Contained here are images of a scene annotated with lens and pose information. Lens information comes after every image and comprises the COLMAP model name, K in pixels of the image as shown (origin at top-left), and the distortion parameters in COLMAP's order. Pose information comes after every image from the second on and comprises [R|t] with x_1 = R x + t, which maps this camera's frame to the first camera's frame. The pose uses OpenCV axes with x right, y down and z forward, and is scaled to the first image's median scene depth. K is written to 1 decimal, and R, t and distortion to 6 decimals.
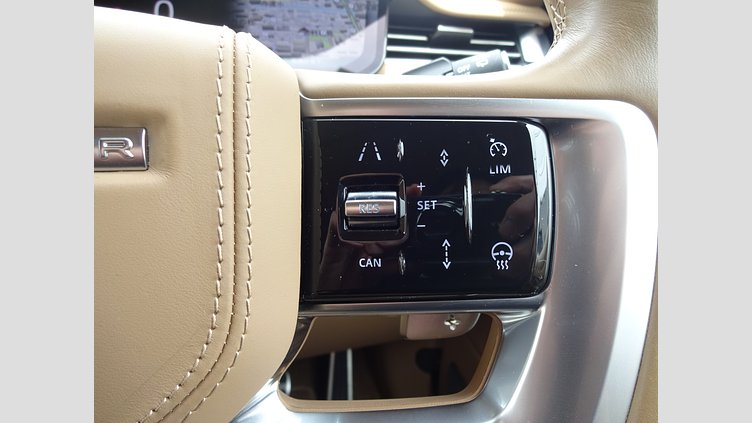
lens RADIAL K [[603.6, 0, 376.0], [0, 603.6, 211.5], [0, 0, 1]] dist [-0.001729, -0.000296]
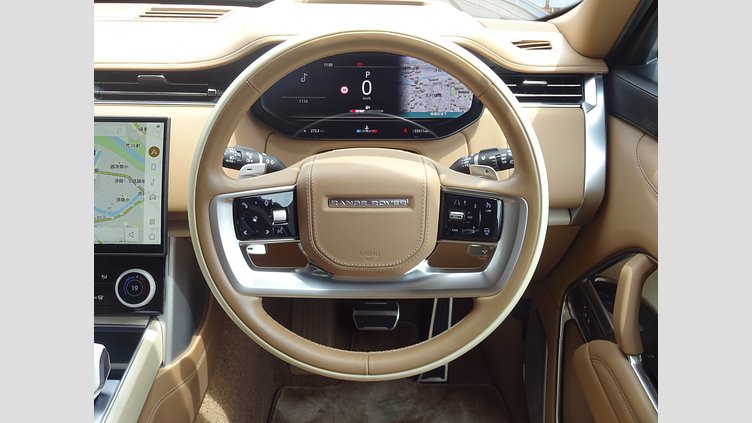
lens RADIAL K [[918.1, 0, 376.0], [0, 918.1, 211.5], [0, 0, 1]] dist [0.006019, 0.002264]
pose [[0.986303, 0.086534, -0.140420, 0.317047], [-0.075389, 0.993707, 0.082848, -0.501374], [0.146706, -0.071127, 0.986620, -5.038622]]
